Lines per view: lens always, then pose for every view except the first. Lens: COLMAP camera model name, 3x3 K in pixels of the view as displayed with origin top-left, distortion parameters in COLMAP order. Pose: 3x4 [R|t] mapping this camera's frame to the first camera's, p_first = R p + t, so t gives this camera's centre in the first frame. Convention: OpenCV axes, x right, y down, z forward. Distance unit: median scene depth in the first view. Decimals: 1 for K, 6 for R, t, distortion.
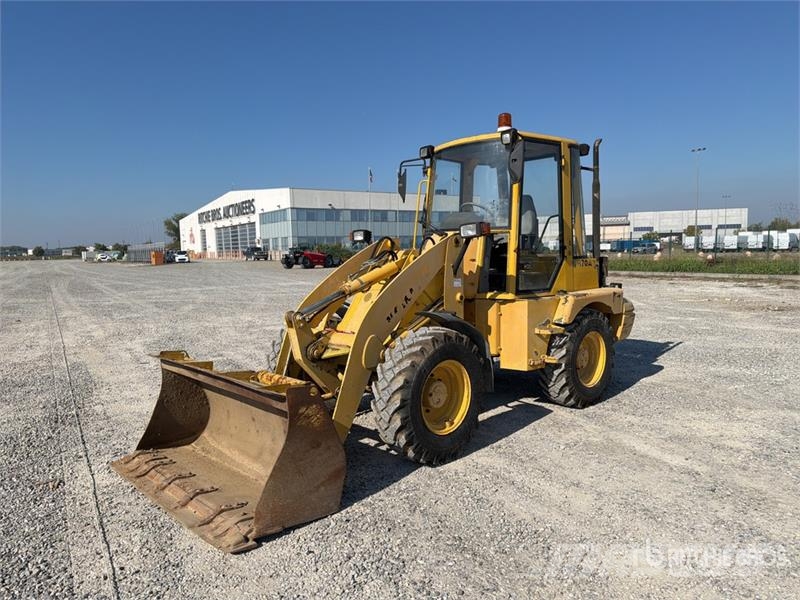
lens RADIAL K [[551.3, 0, 395.9], [0, 551.3, 299.6], [0, 0, 1]] dist [0.064592, -0.066712]
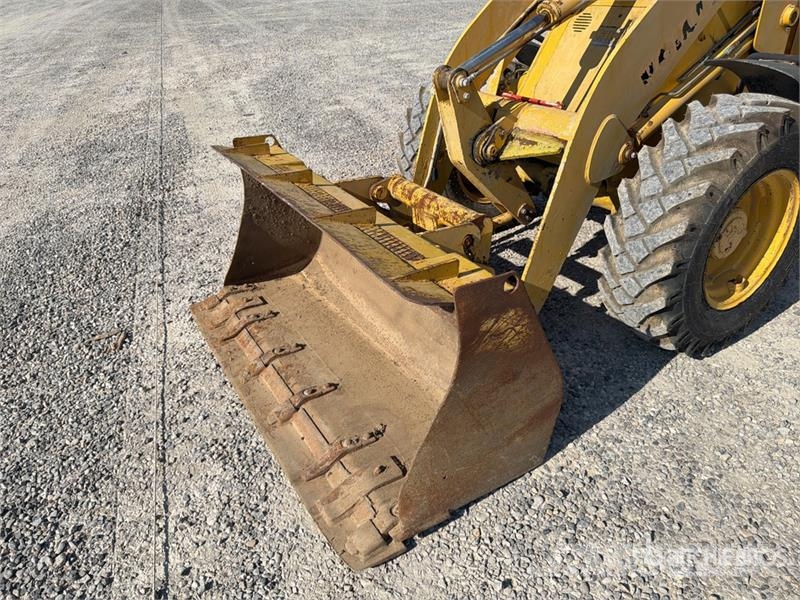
lens RADIAL K [[560.9, 0, 398.6], [0, 560.9, 292.8], [0, 0, 1]] dist [0.064466, -0.083693]
pose [[0.976440, 0.058107, -0.207819, -0.097364], [0.042196, 0.893057, 0.447961, -0.024789], [0.211624, -0.446176, 0.869564, 0.392914]]
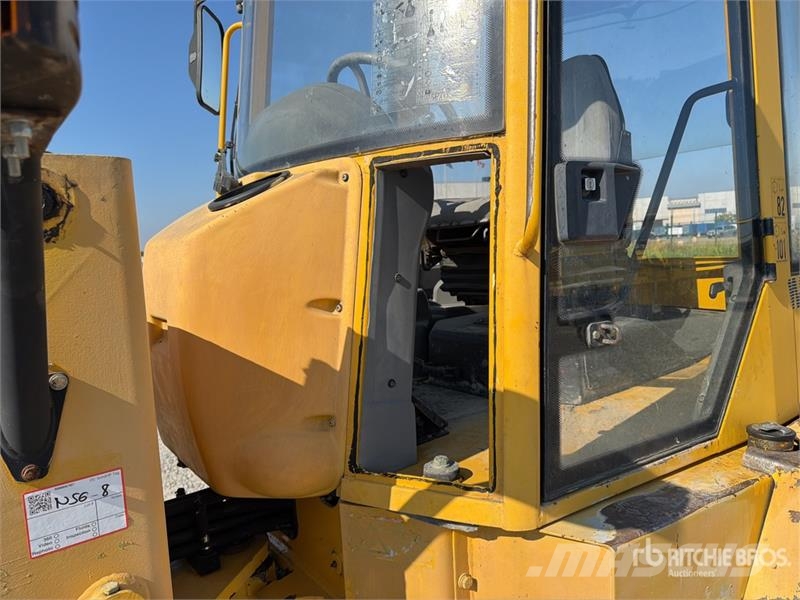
lens RADIAL K [[567.7, 0, 403.2], [0, 567.7, 285.8], [0, 0, 1]] dist [0.043199, -0.093023]
pose [[0.996044, -0.029549, -0.083799, 0.201758], [0.028274, 0.999466, -0.016363, -0.080975], [0.084238, 0.013929, 0.996348, 0.865504]]
